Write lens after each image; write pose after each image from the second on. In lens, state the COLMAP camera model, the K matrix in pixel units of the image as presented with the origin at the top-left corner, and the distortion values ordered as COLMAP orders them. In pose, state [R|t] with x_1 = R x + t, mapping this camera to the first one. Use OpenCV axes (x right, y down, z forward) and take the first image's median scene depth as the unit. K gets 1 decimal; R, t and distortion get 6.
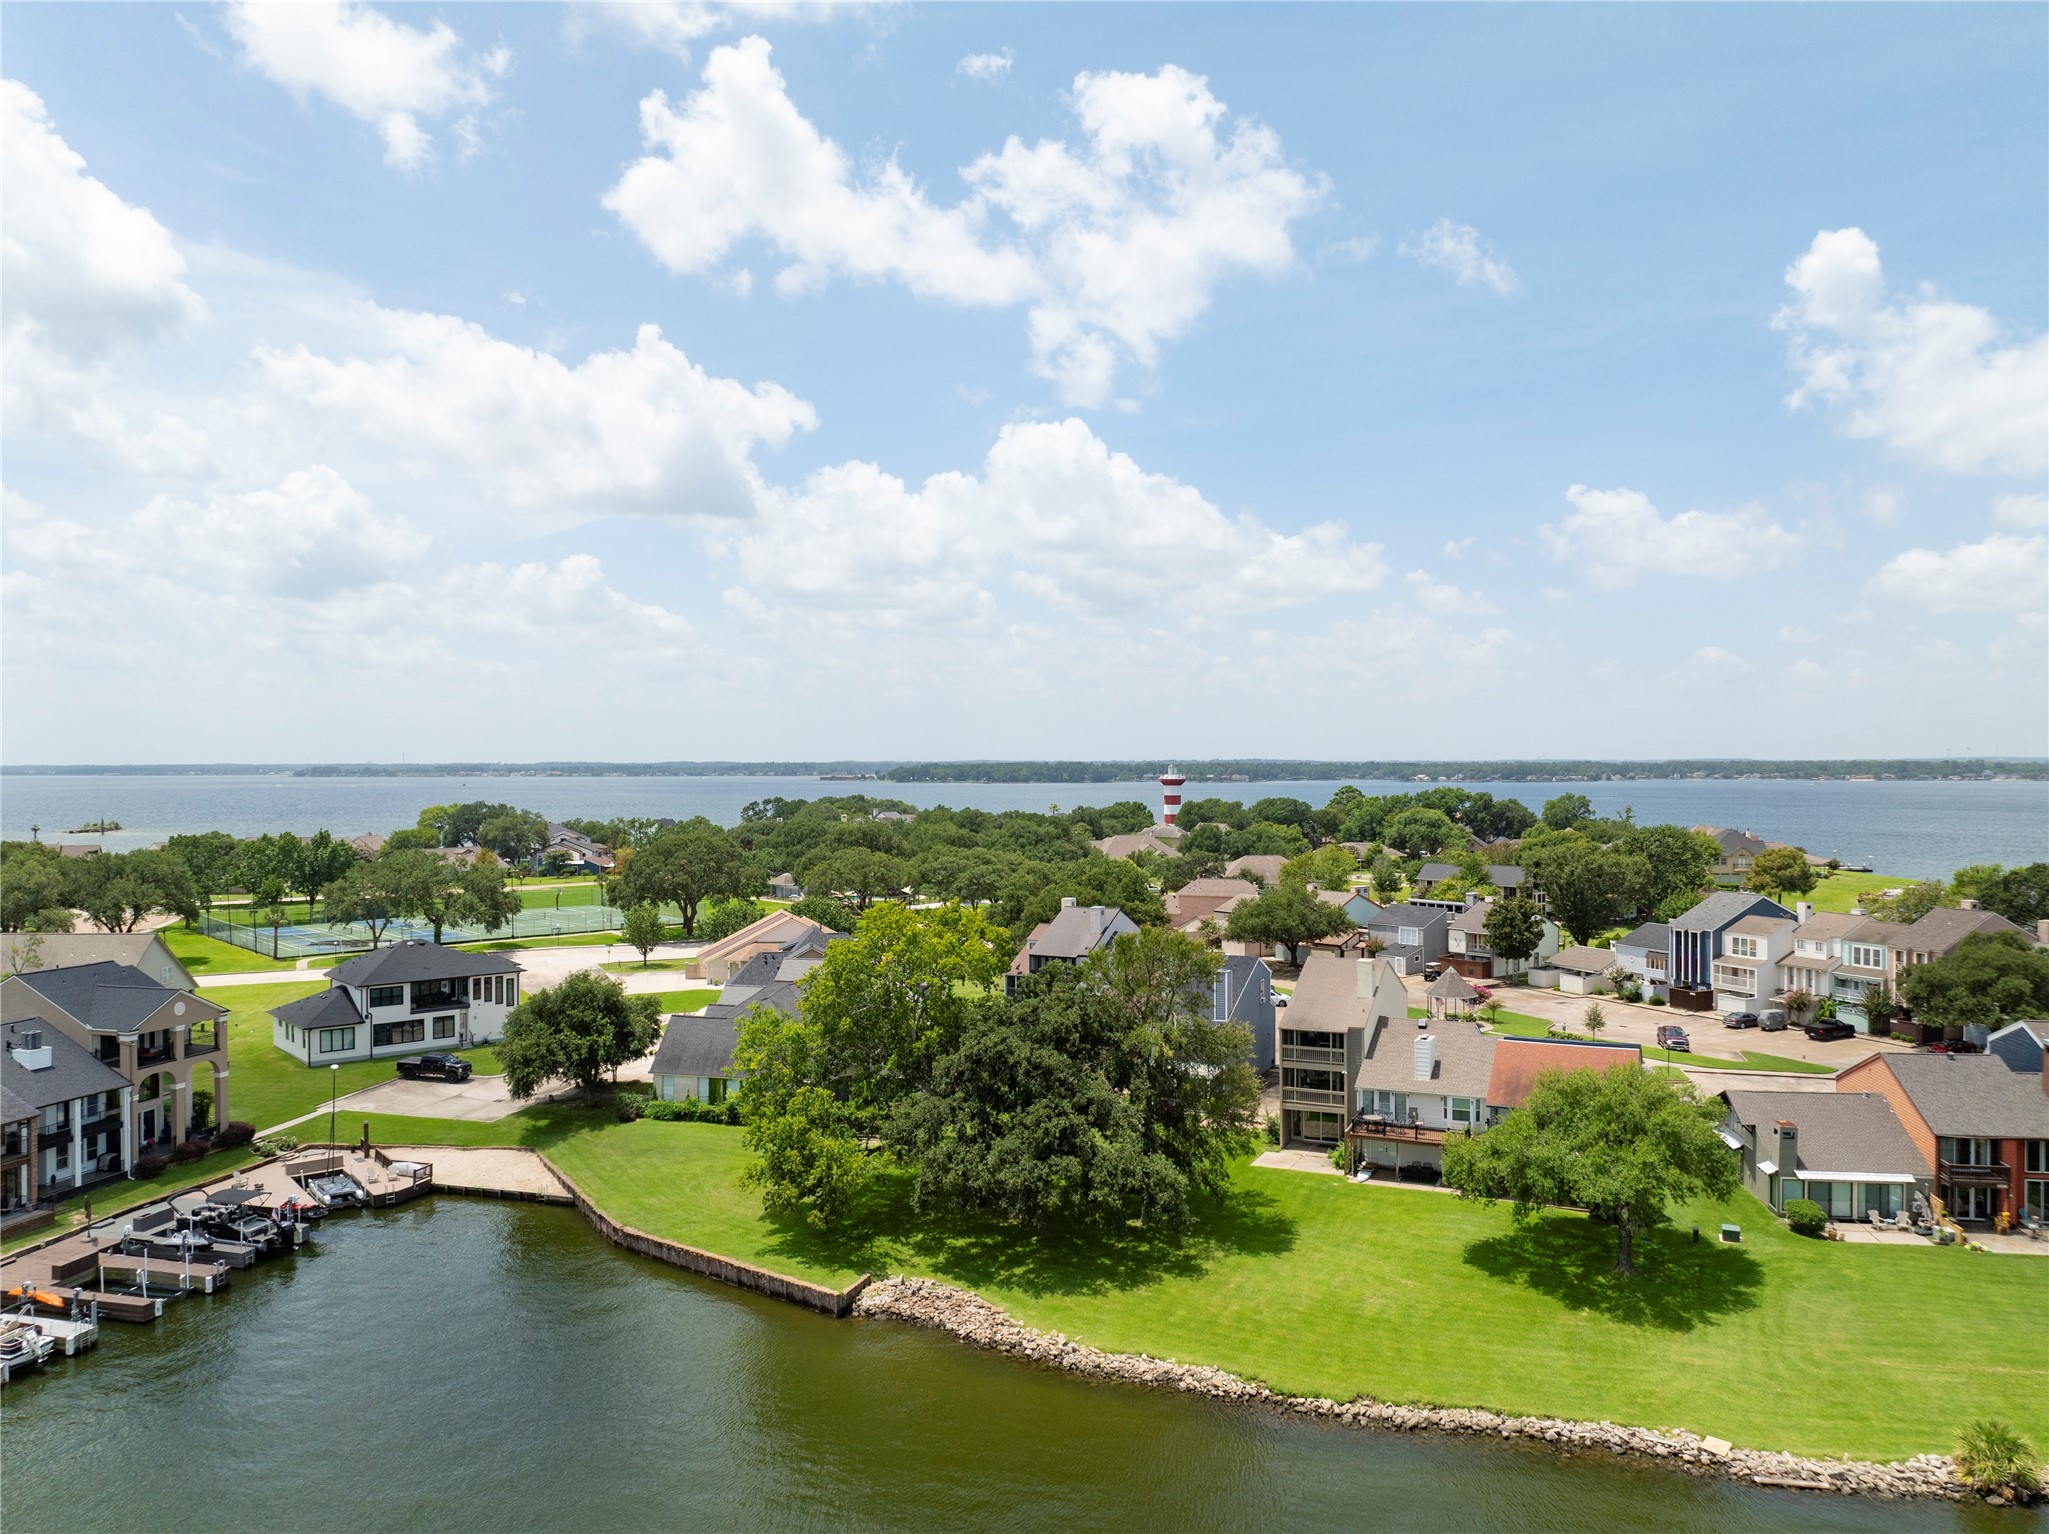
lens RADIAL K [[1451.1, 0, 1024.5], [0, 1451.1, 767.0], [0, 0, 1]] dist [-0.032972, -0.005197]
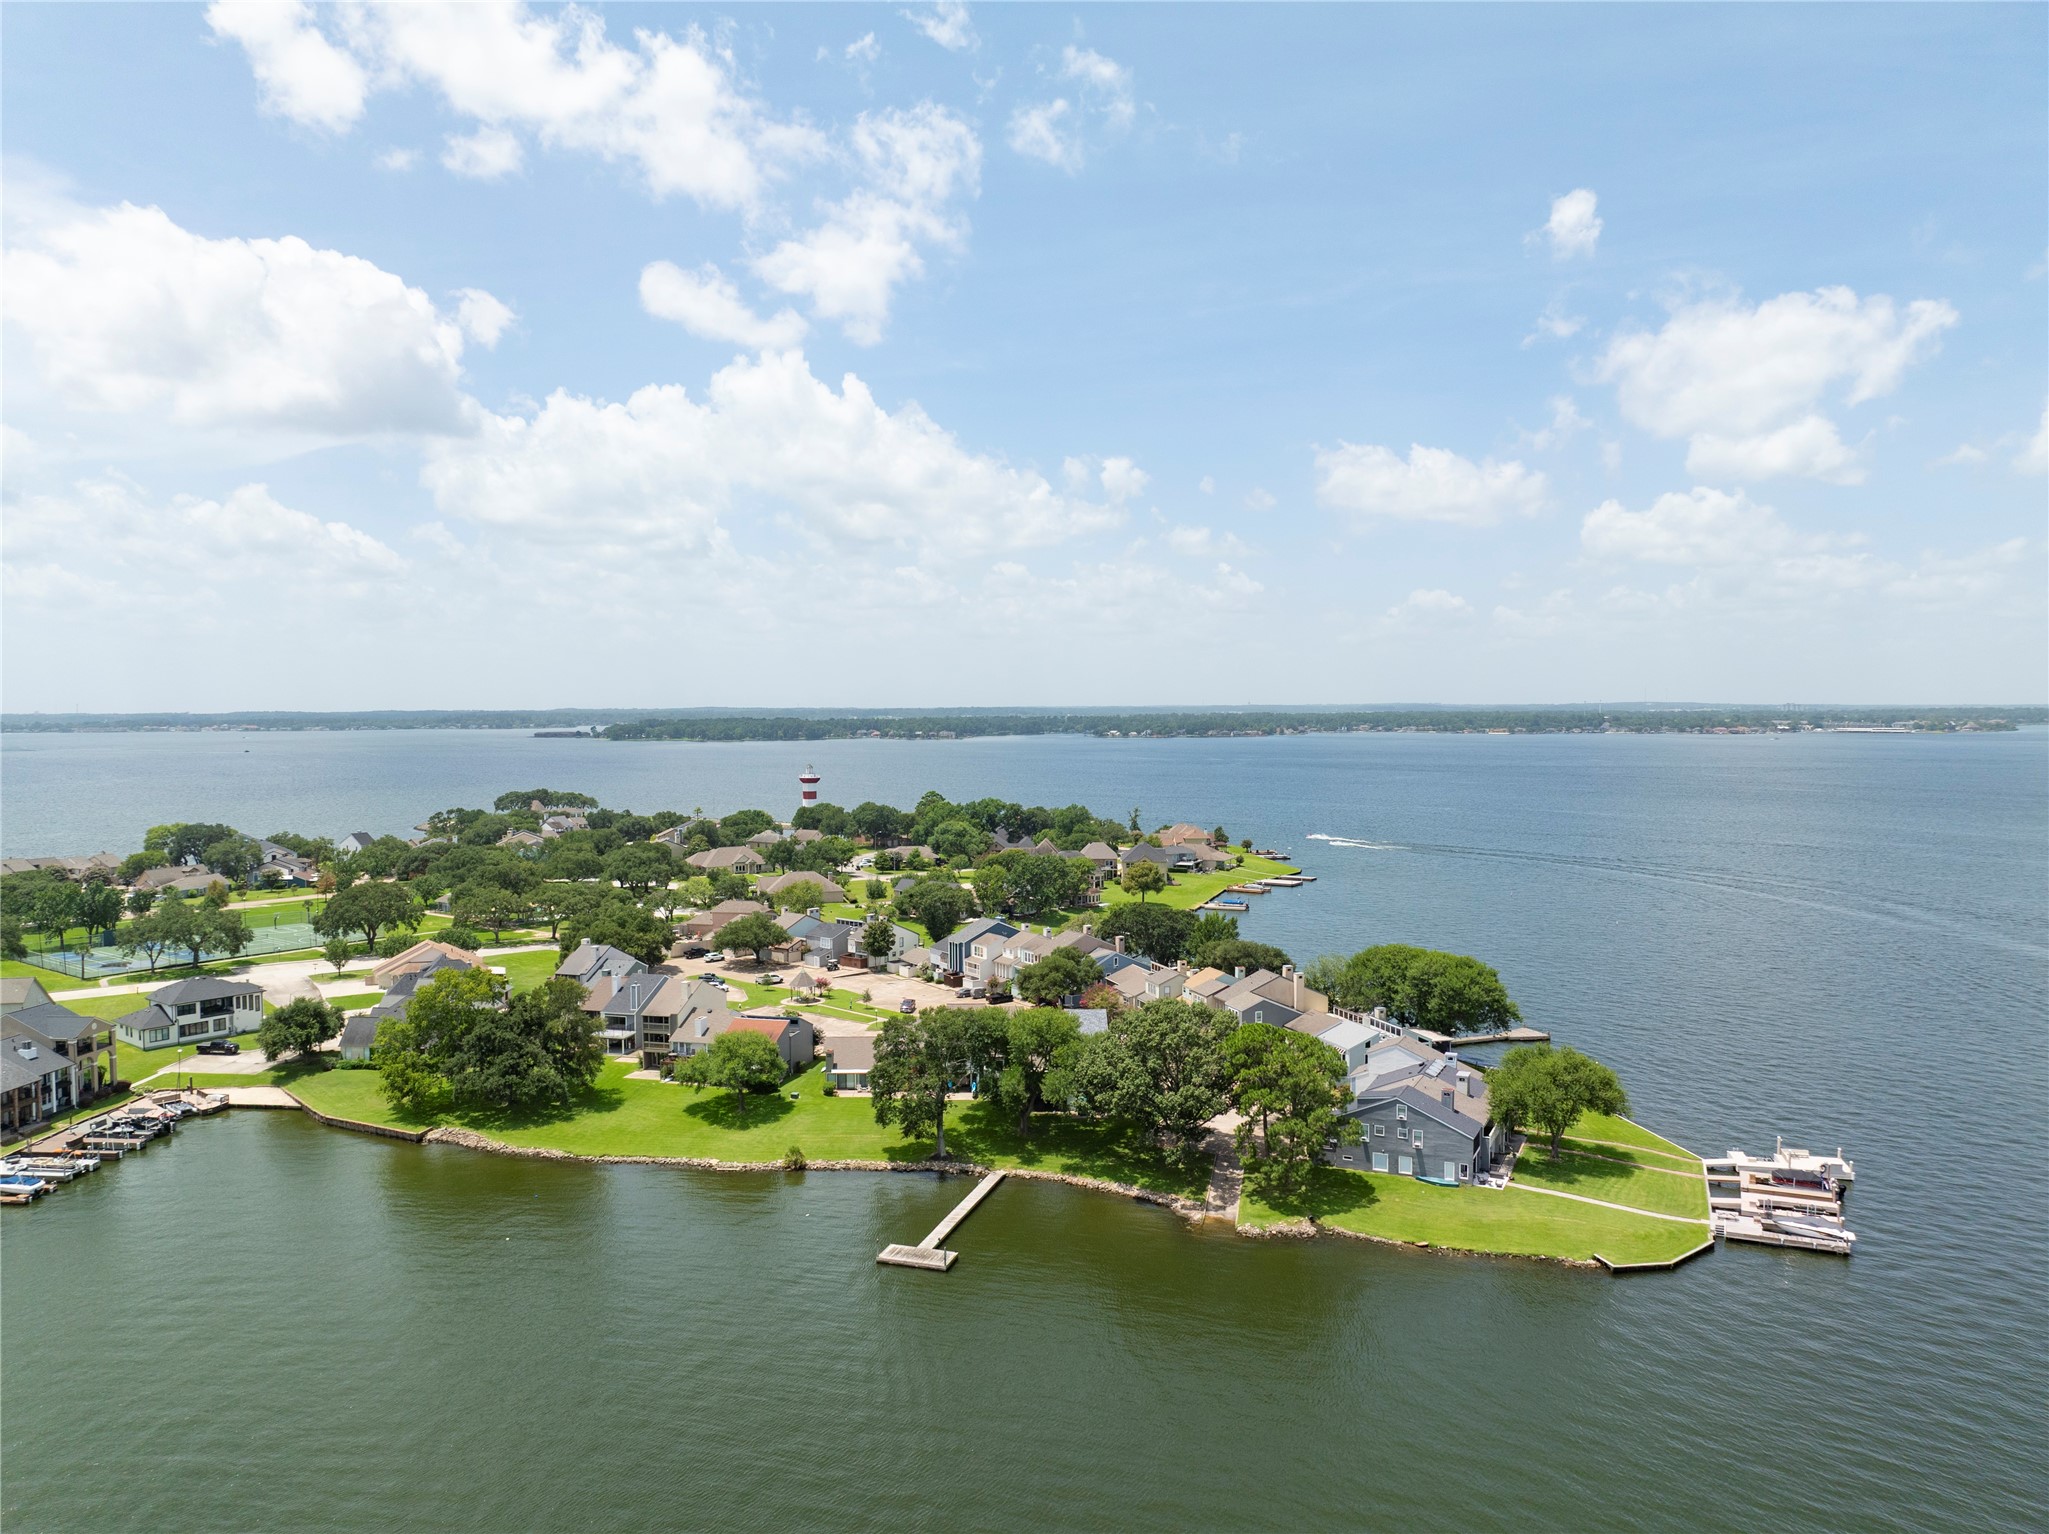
lens RADIAL K [[1451.1, 0, 1024.5], [0, 1451.1, 767.0], [0, 0, 1]] dist [-0.032972, -0.005197]
pose [[0.983695, -0.010005, 0.179567, 0.324870], [0.002751, 0.999172, 0.040601, -0.255732], [-0.179824, -0.039445, 0.982908, -1.123977]]
